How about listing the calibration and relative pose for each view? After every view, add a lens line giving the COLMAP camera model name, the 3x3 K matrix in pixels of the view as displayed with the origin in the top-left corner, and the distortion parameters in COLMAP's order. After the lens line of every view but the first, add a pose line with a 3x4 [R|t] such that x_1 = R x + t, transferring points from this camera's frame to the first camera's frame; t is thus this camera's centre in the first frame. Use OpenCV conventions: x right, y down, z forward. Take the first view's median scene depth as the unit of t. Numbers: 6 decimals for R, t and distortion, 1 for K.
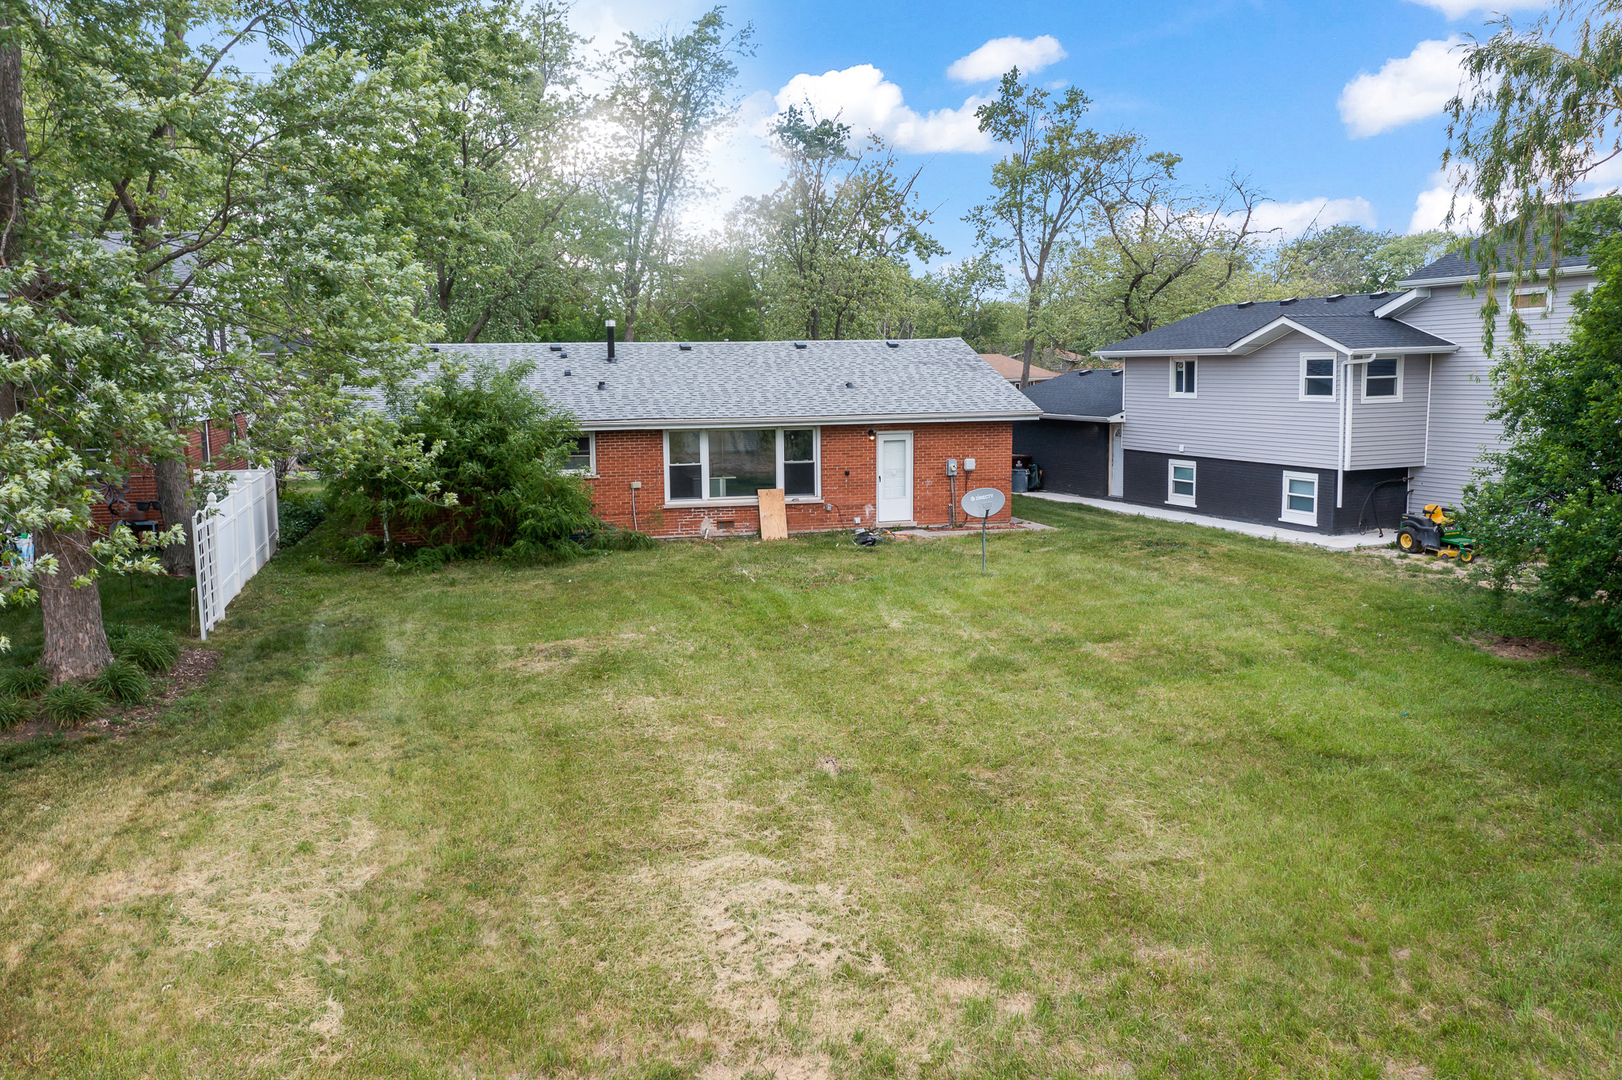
lens RADIAL K [[1287.3, 0, 811.0], [0, 1287.3, 540.0], [0, 0, 1]] dist [-0.000259, 0.009804]
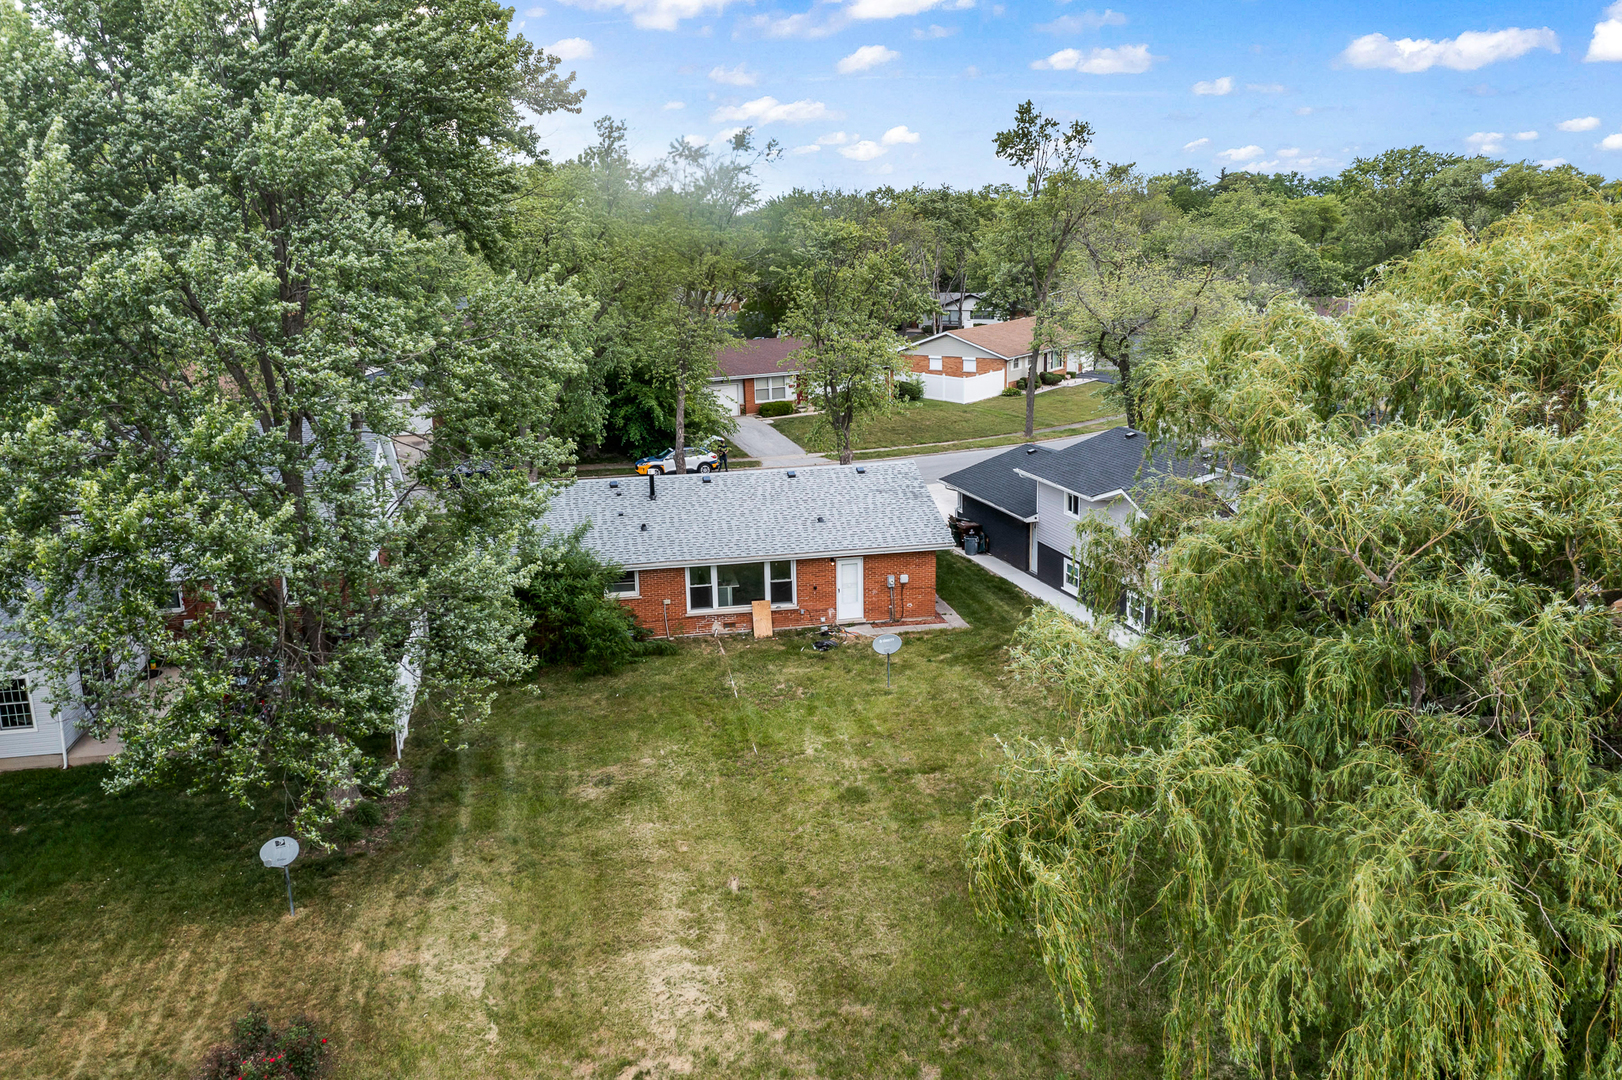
lens RADIAL K [[1287.3, 0, 811.0], [0, 1287.3, 540.0], [0, 0, 1]] dist [-0.000259, 0.009804]
pose [[0.997254, 0.008577, -0.073560, 0.282405], [-0.000185, 0.993556, 0.113344, -0.587723], [0.074058, -0.113019, 0.990829, -0.895430]]
